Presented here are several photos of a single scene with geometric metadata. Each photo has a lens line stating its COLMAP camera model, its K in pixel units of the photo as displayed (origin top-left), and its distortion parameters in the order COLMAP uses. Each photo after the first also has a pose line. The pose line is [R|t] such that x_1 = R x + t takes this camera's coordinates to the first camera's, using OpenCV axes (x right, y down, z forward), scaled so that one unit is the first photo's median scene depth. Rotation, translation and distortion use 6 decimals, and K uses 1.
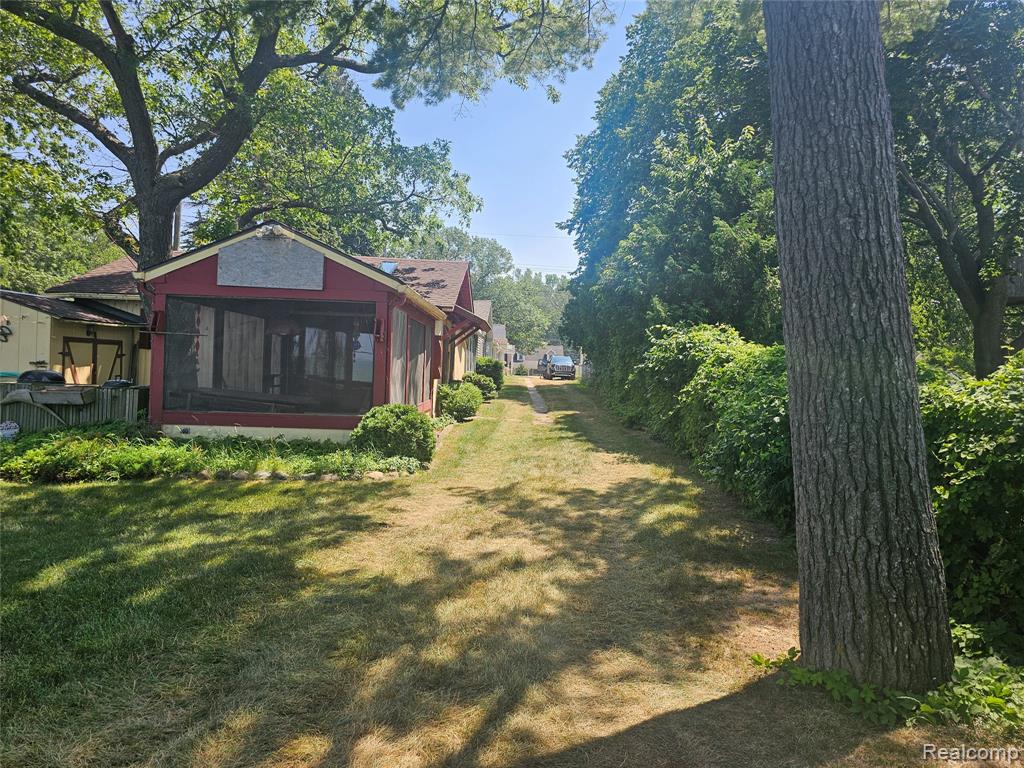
lens RADIAL K [[738.6, 0, 512.0], [0, 738.6, 384.0], [0, 0, 1]] dist [0.001267, -0.001119]
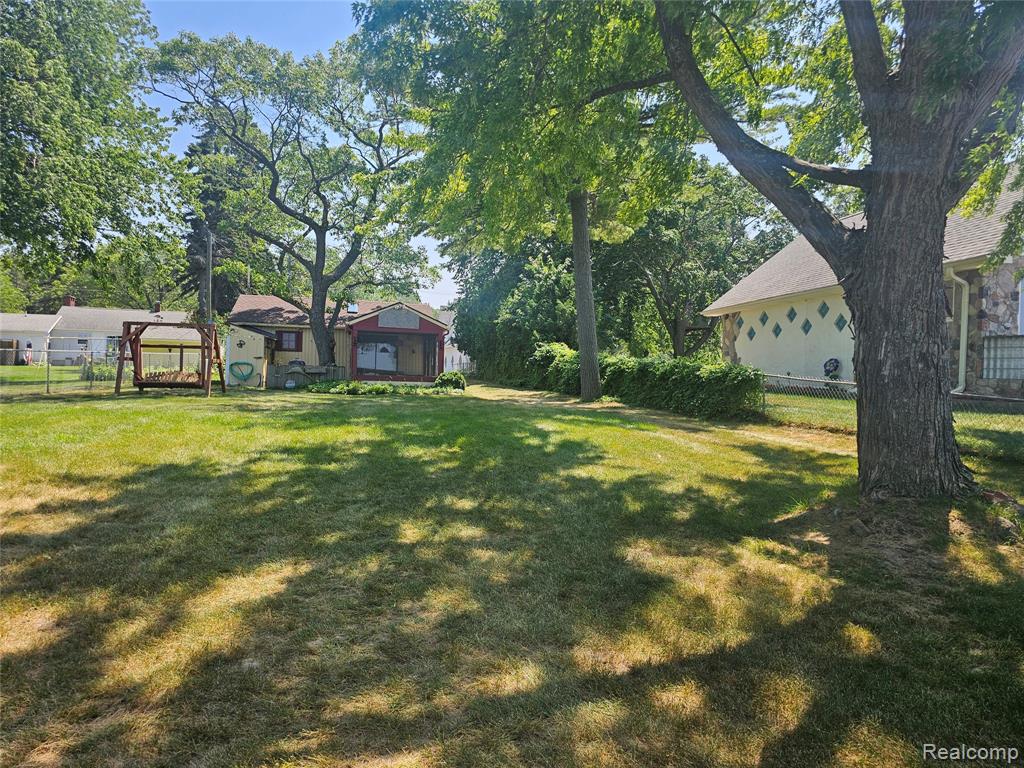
lens RADIAL K [[738.6, 0, 512.0], [0, 738.6, 384.0], [0, 0, 1]] dist [0.001267, -0.001119]
pose [[0.970790, -0.009104, 0.239759, -0.492111], [0.009597, 0.999954, -0.000889, 0.065514], [-0.239739, 0.003164, 0.970832, -1.441902]]
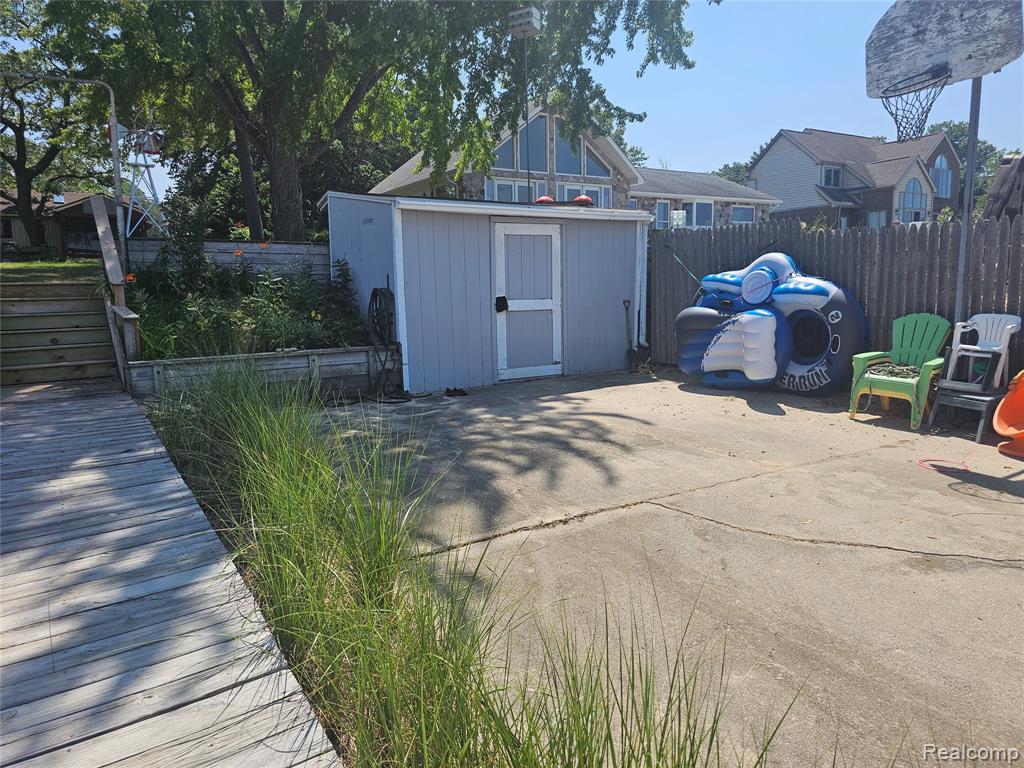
lens RADIAL K [[738.6, 0, 512.0], [0, 738.6, 384.0], [0, 0, 1]] dist [0.001267, -0.001119]
pose [[0.844265, -0.112235, 0.524043, -0.508470], [0.044968, 0.989213, 0.139414, 0.172394], [-0.534037, -0.094137, 0.840204, -2.173046]]
